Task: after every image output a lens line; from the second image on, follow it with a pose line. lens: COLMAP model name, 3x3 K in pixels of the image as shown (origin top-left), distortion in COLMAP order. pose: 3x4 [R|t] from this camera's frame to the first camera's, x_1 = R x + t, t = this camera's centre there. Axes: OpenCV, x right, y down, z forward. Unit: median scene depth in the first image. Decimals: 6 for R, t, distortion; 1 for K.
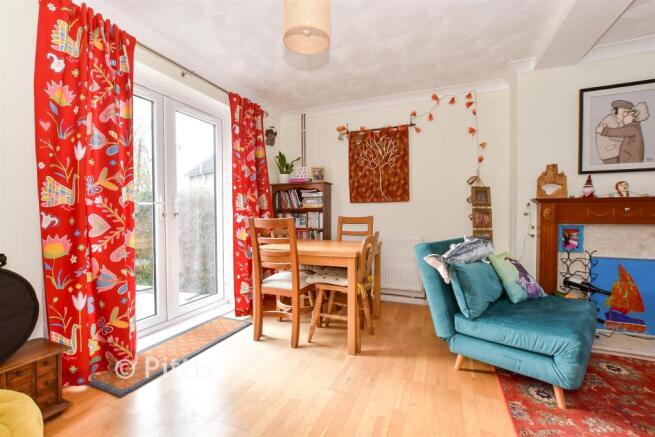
lens RADIAL K [[284.7, 0, 327.1], [0, 284.7, 215.7], [0, 0, 1]] dist [0.000395, 0.000306]
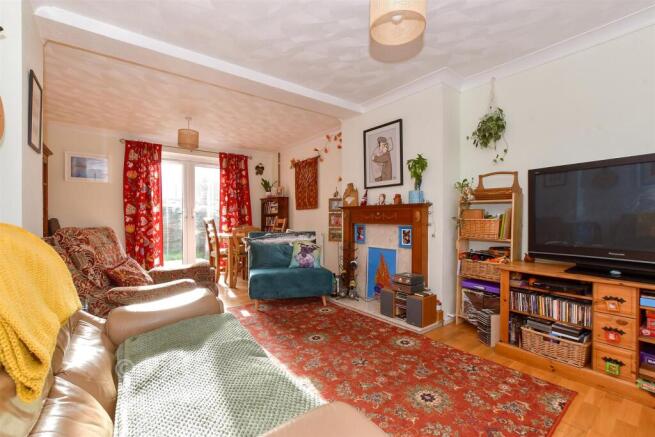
lens RADIAL K [[284.7, 0, 329.0], [0, 284.7, 219.4], [0, 0, 1]] dist [0.000395, 0.000306]
pose [[0.872710, 0.004355, -0.488219, 1.469730], [-0.005378, 0.999985, -0.000692, 0.007399], [0.488209, 0.003229, 0.872721, -0.351178]]
